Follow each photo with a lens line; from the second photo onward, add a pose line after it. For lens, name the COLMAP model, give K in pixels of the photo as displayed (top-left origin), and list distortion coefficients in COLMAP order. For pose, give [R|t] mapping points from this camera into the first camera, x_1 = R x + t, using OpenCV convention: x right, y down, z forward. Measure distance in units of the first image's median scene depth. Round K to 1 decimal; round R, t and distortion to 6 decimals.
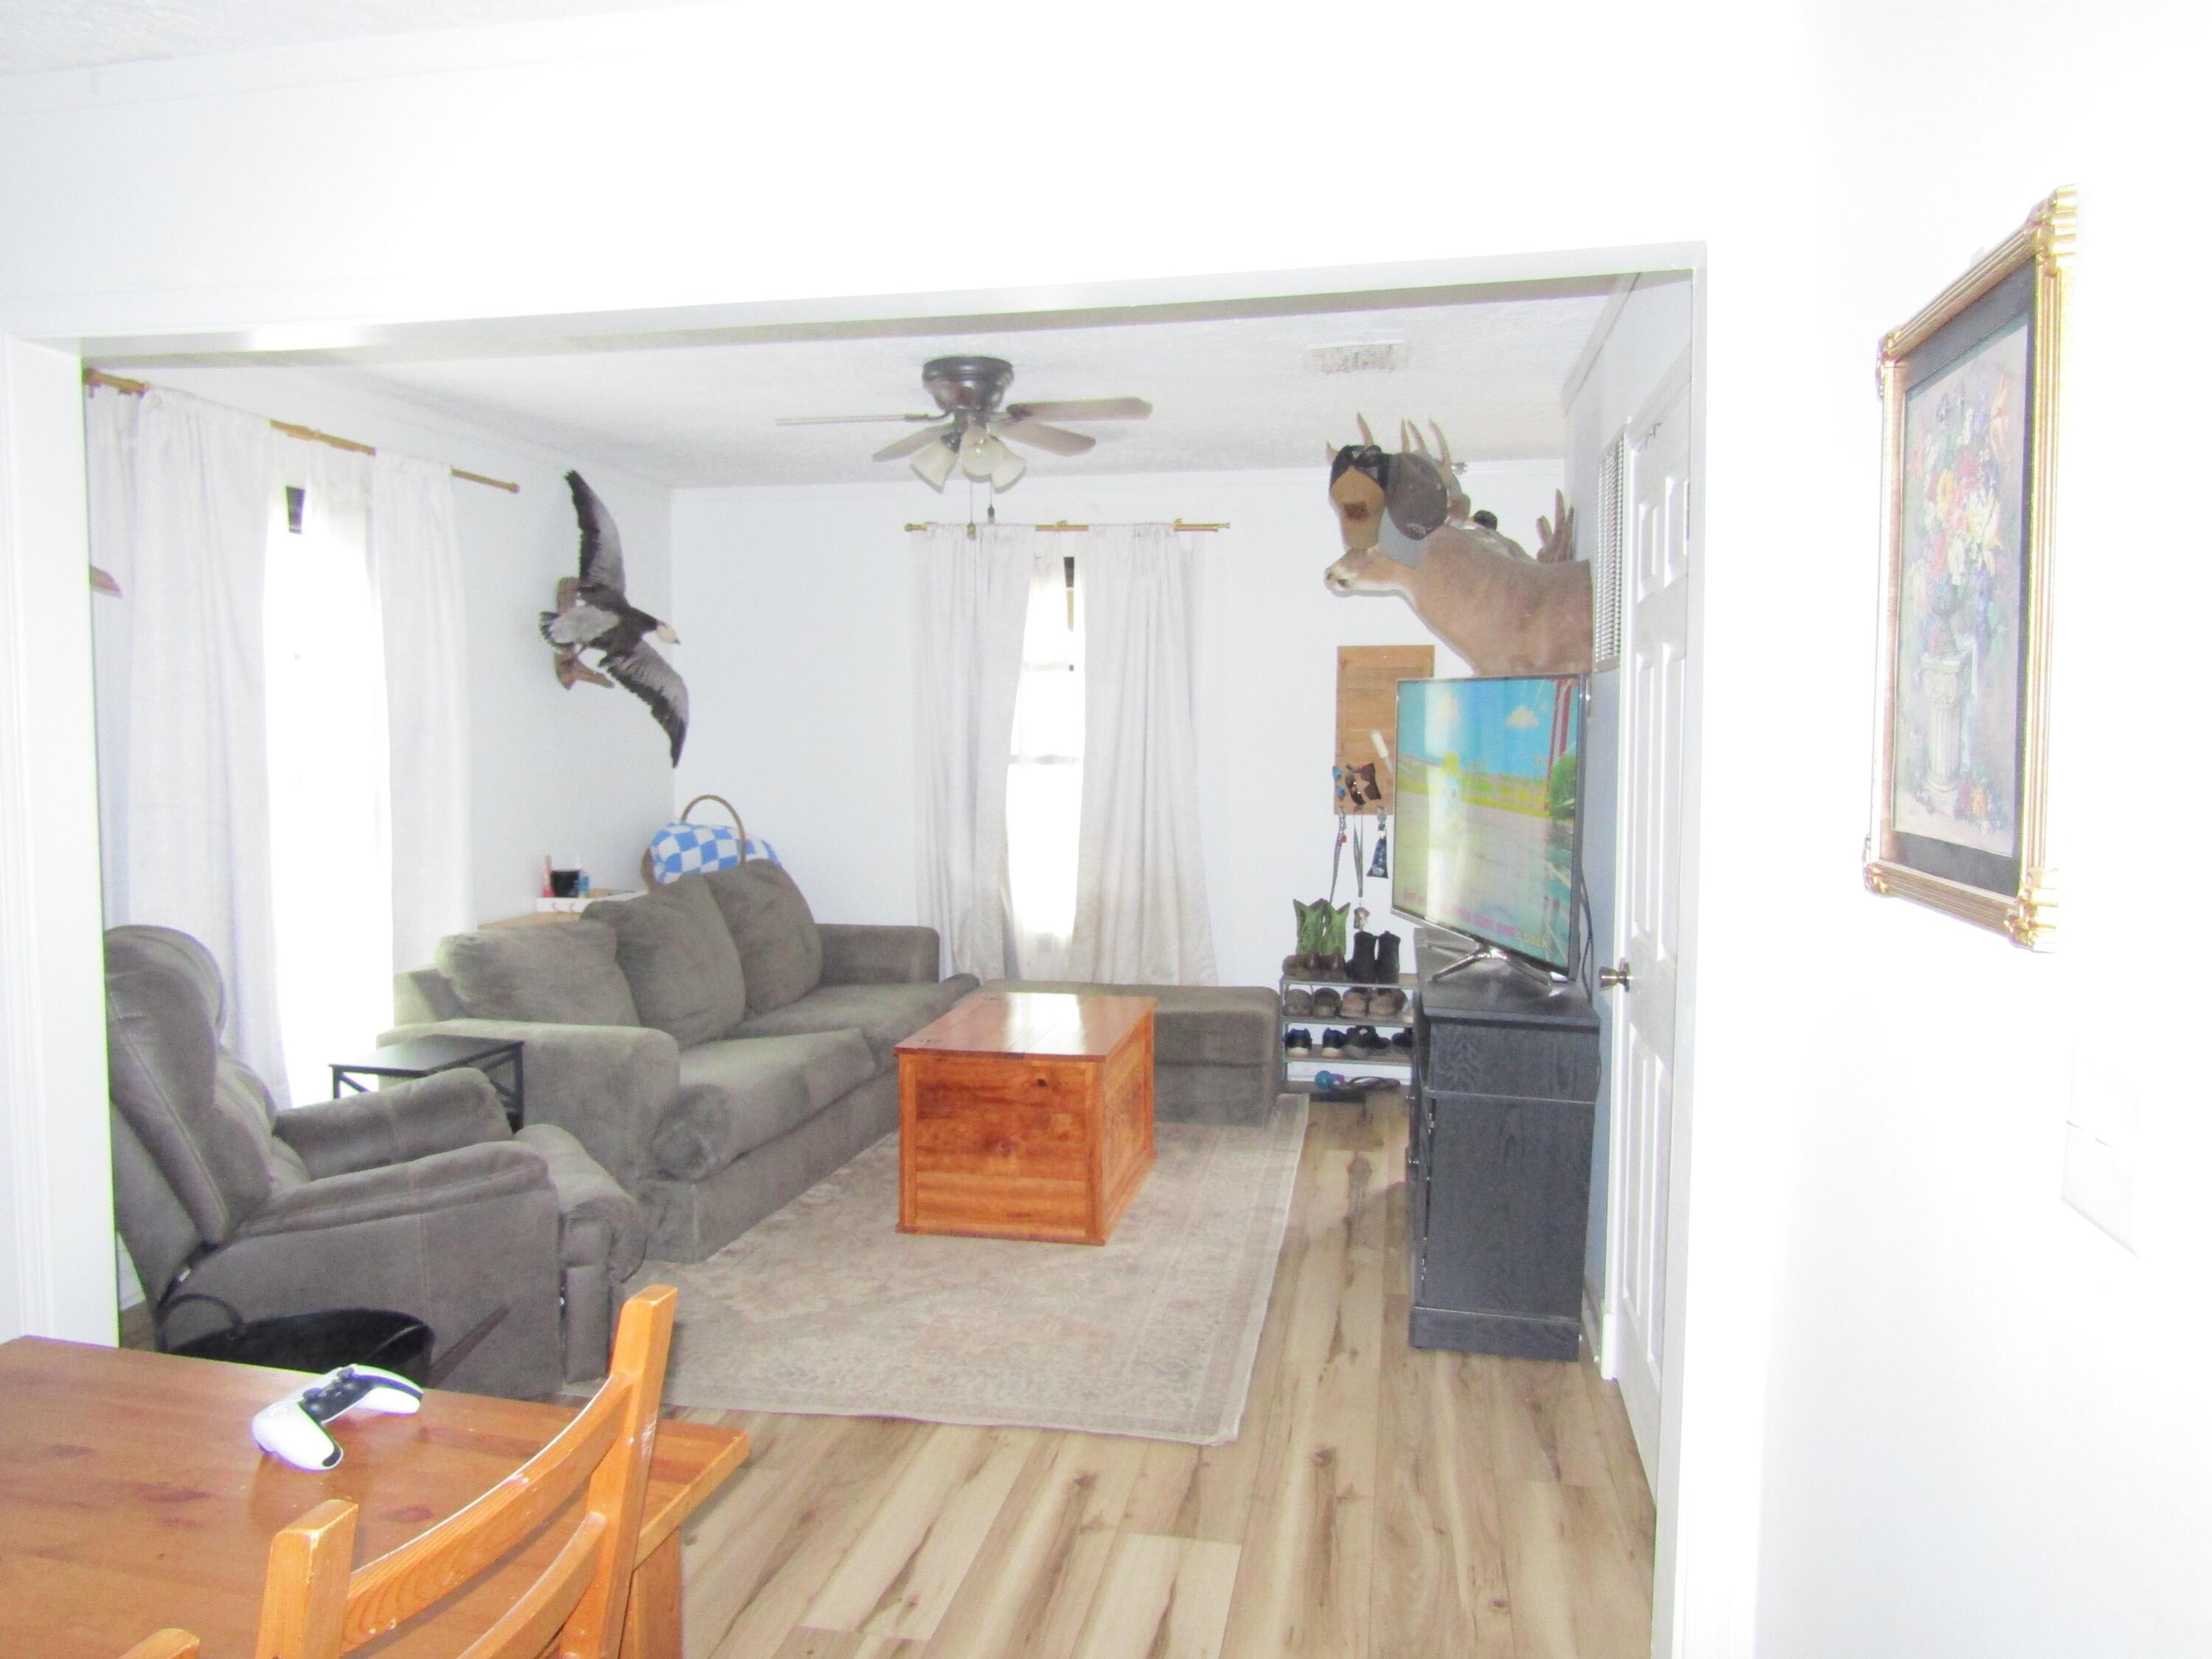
lens RADIAL K [[1554.3, 0, 1105.6], [0, 1554.3, 824.1], [0, 0, 1]] dist [-0.016832, 0.004819]
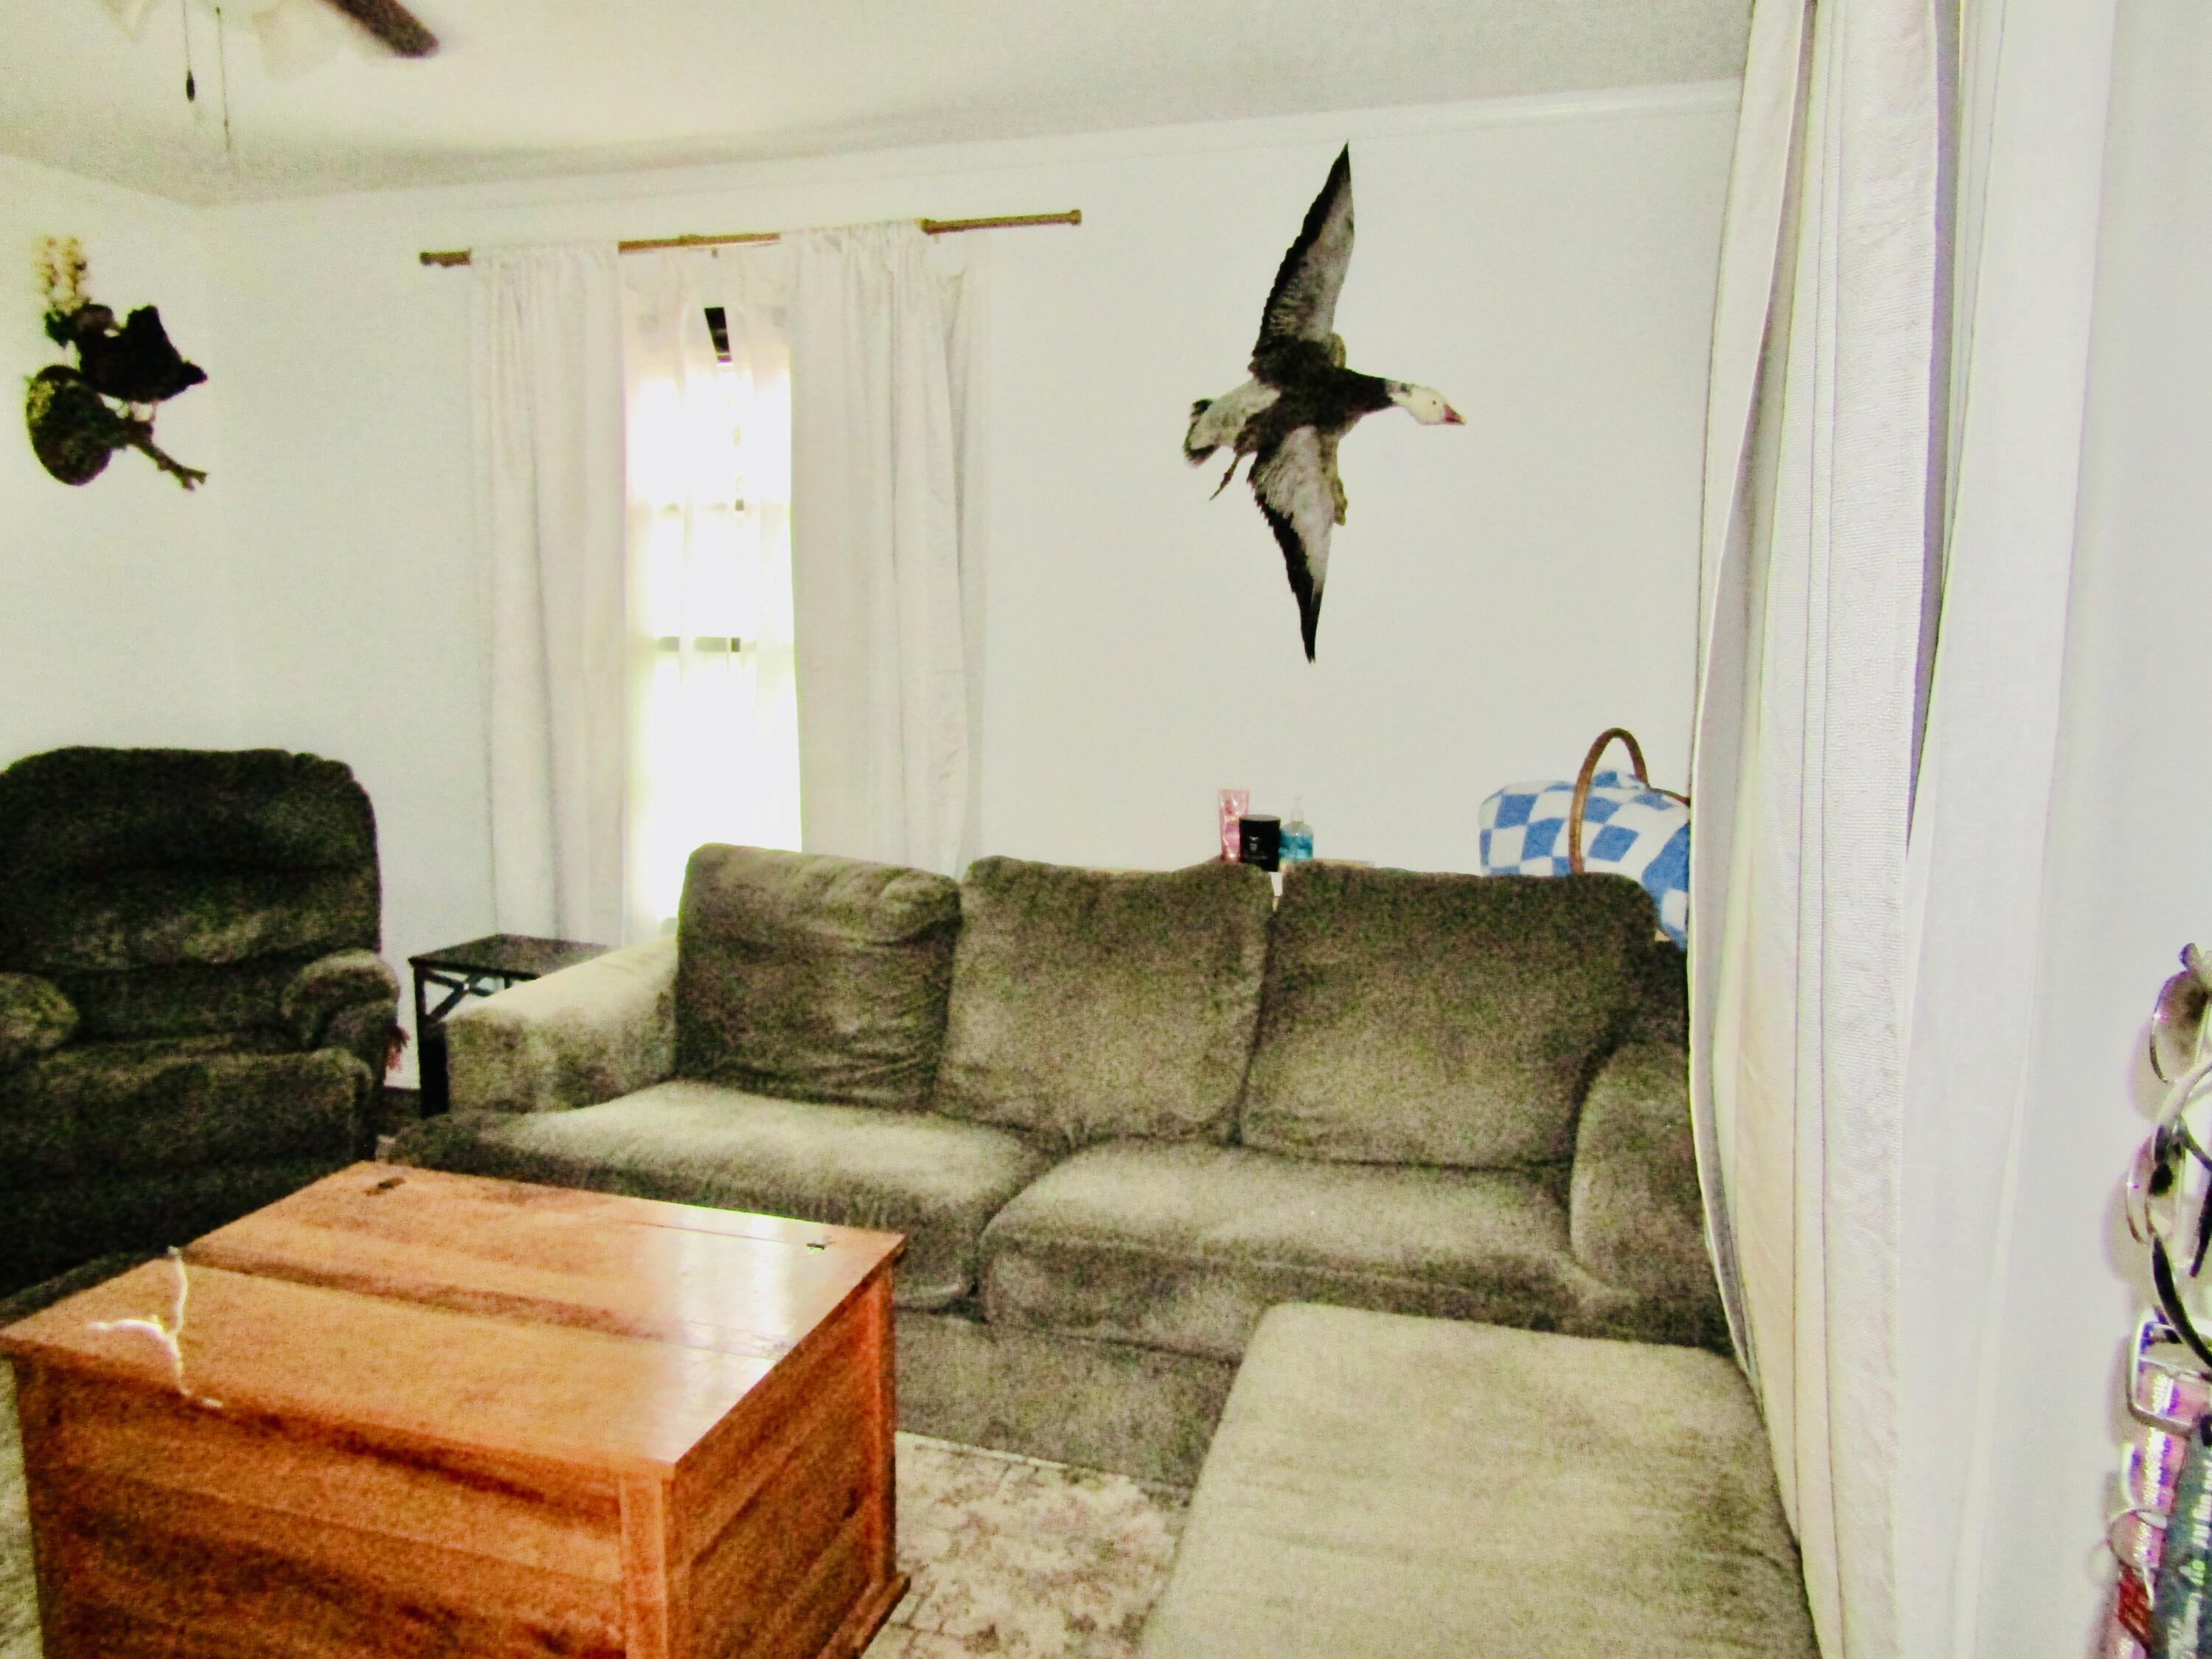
lens RADIAL K [[1554.3, 0, 1128.7], [0, 1554.3, 827.9], [0, 0, 1]] dist [-0.016832, 0.004819]
pose [[-0.080512, 0.150354, -0.985348, 0.276072], [-0.070440, 0.985228, 0.156092, -0.060087], [0.994262, 0.081975, -0.068732, 0.991226]]
